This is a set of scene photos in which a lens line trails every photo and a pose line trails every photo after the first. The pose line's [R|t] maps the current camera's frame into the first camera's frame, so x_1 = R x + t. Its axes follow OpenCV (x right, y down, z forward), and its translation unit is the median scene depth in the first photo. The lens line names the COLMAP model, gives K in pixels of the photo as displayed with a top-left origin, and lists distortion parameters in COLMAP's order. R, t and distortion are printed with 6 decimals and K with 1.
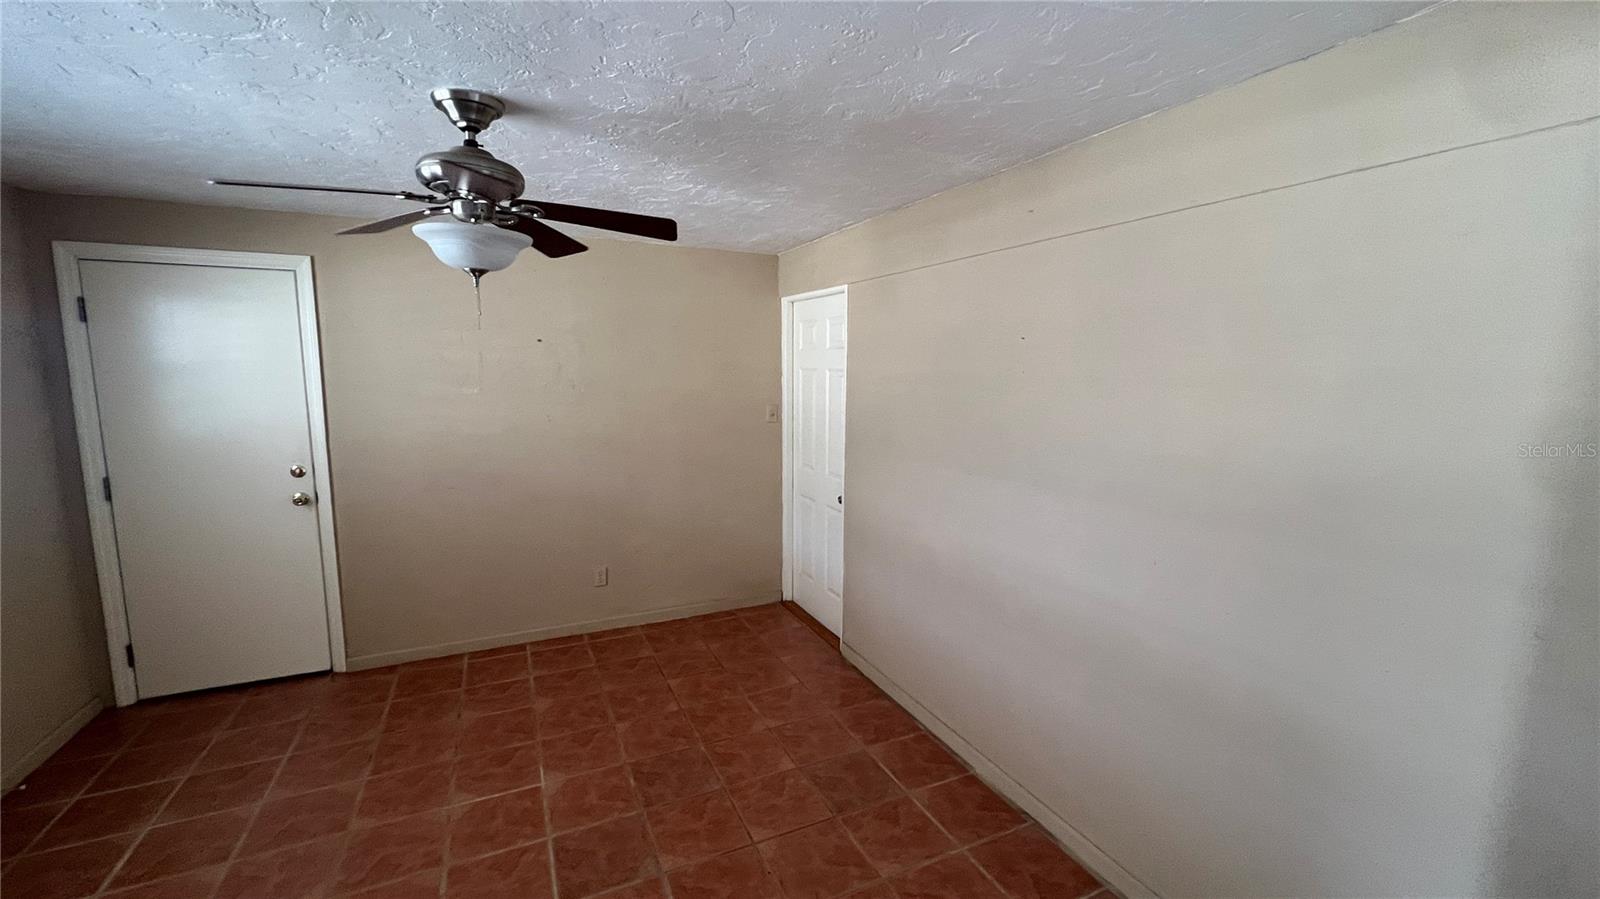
lens RADIAL K [[640.3, 0, 796.4], [0, 640.3, 444.1], [0, 0, 1]] dist [-0.001268, 0.000936]
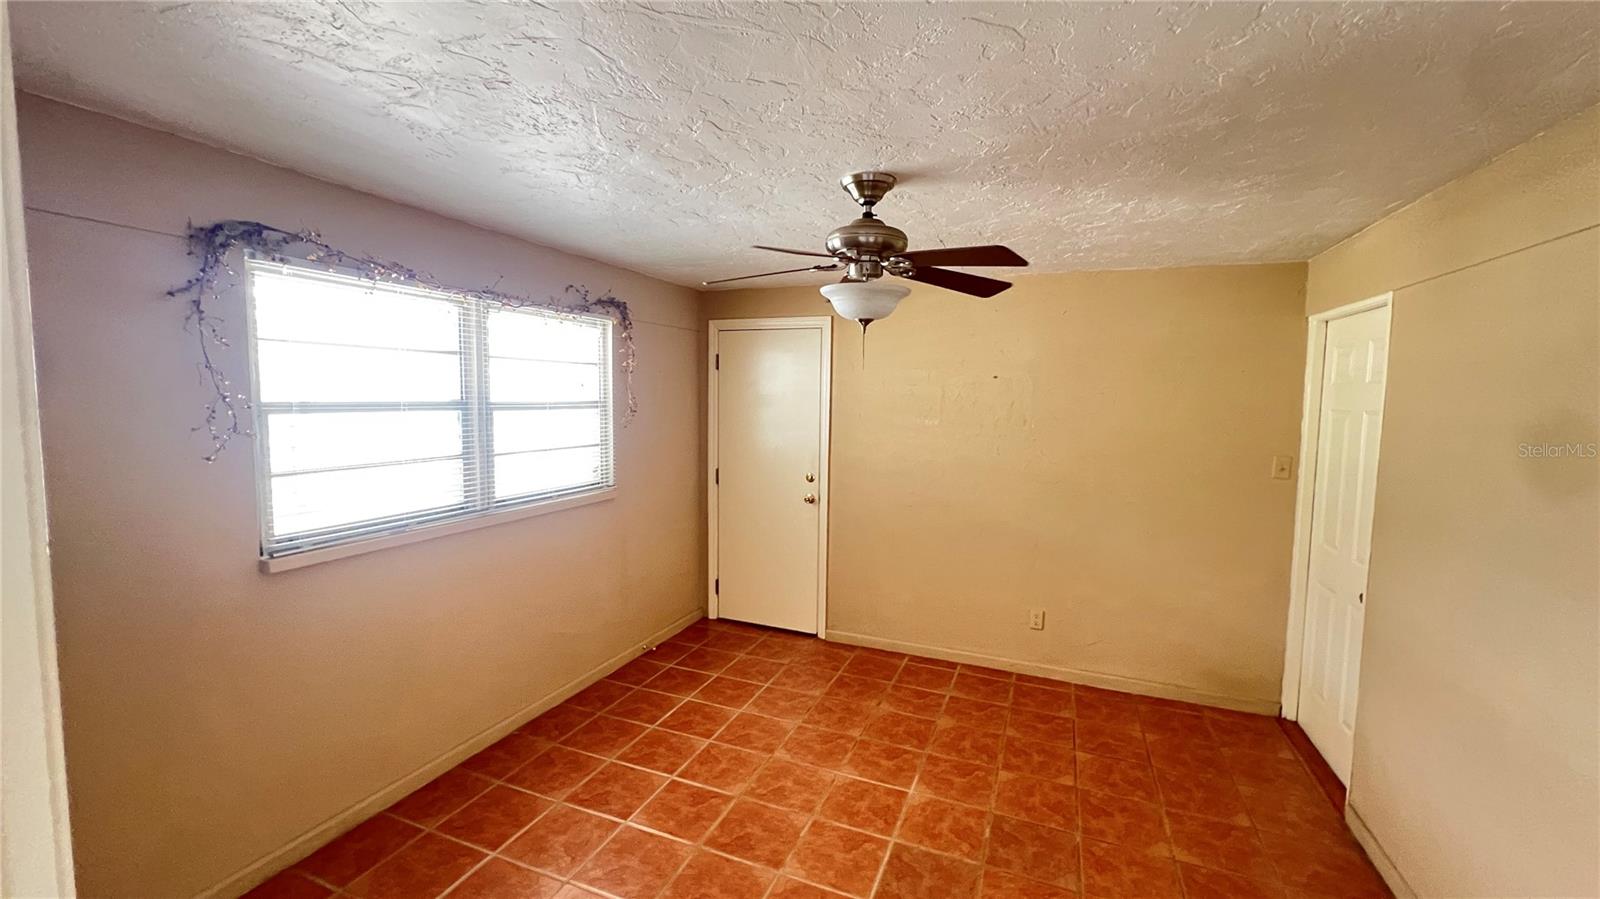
lens RADIAL K [[640.3, 0, 796.4], [0, 640.3, 444.1], [0, 0, 1]] dist [-0.001268, 0.000936]
pose [[0.678484, 0.062949, -0.731913, 0.184498], [-0.103266, 0.994602, -0.010186, -0.011224], [0.727321, 0.082493, 0.681322, 0.075889]]
